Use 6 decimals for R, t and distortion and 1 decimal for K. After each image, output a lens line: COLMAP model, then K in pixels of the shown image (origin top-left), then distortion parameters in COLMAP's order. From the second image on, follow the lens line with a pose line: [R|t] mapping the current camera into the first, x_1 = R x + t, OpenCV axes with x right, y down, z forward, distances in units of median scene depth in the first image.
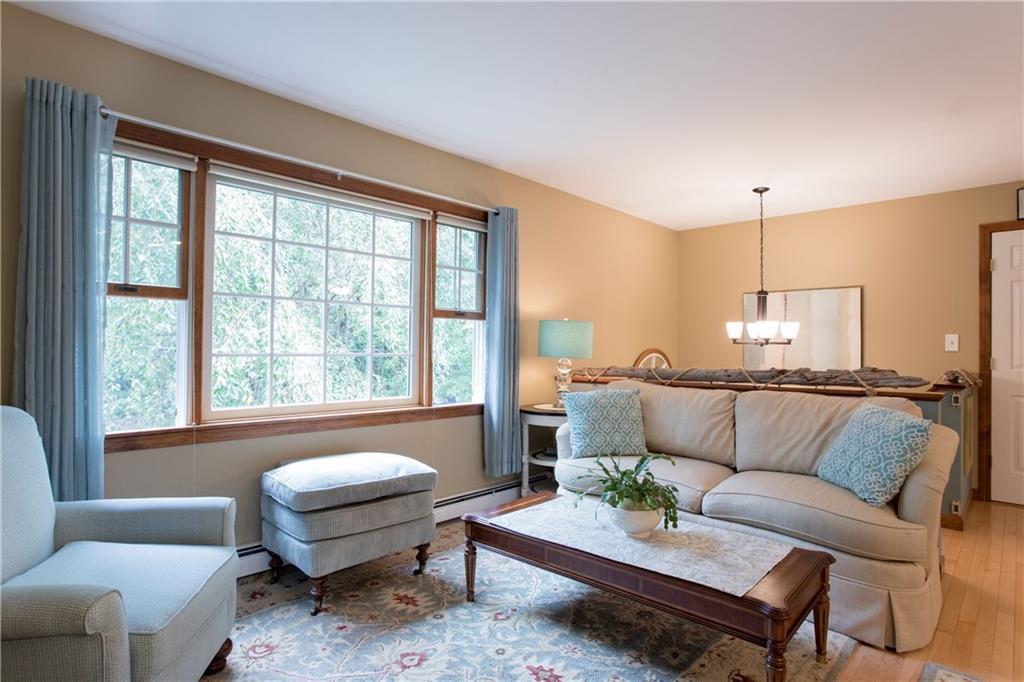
lens RADIAL K [[597.2, 0, 512.0], [0, 597.2, 341.0], [0, 0, 1]] dist [0.000513, -0.000052]
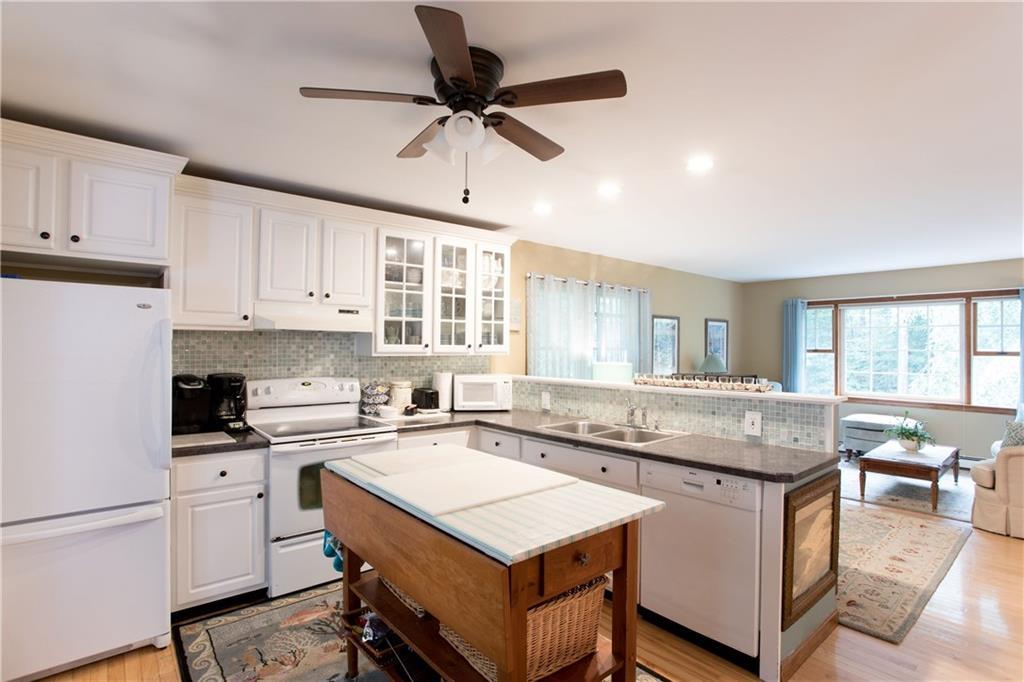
lens RADIAL K [[496.5, 0, 510.8], [0, 496.5, 351.9], [0, 0, 1]] dist [-0.021432, 0.001097]
pose [[-0.068334, -0.005962, -0.997645, 1.873807], [0.005086, 0.999967, -0.006324, -0.063927], [0.997650, -0.005507, -0.068302, -0.396174]]
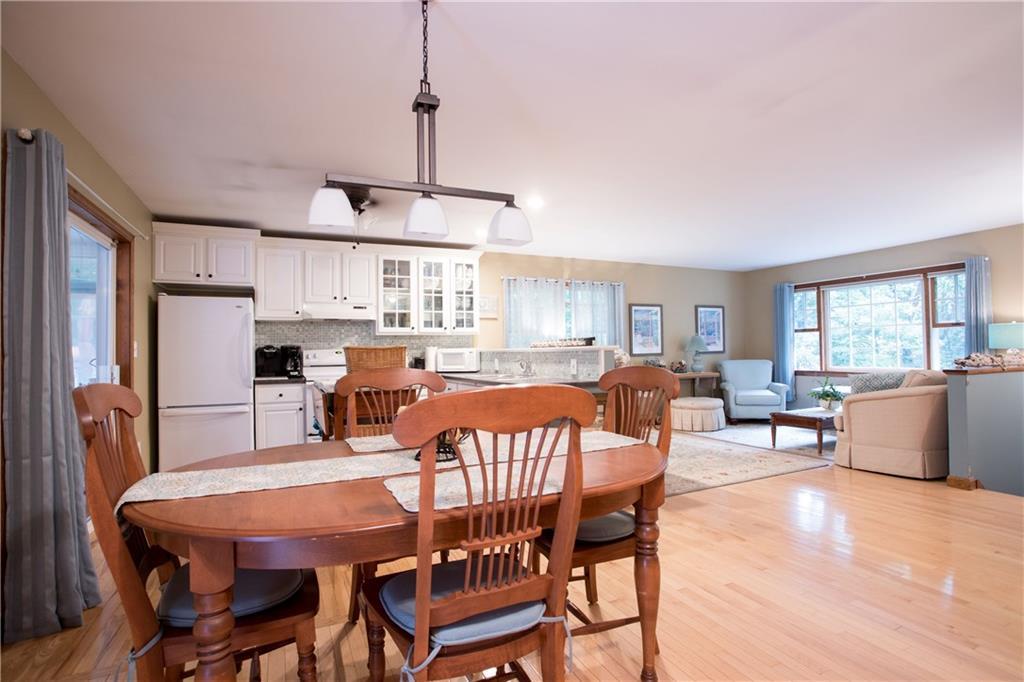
lens RADIAL K [[496.5, 0, 510.8], [0, 496.5, 351.9], [0, 0, 1]] dist [-0.021432, 0.001097]
pose [[-0.324227, -0.007635, -0.945948, 2.336616], [0.022769, 0.999615, -0.015873, 0.041872], [0.945705, -0.026685, -0.323929, 0.283531]]
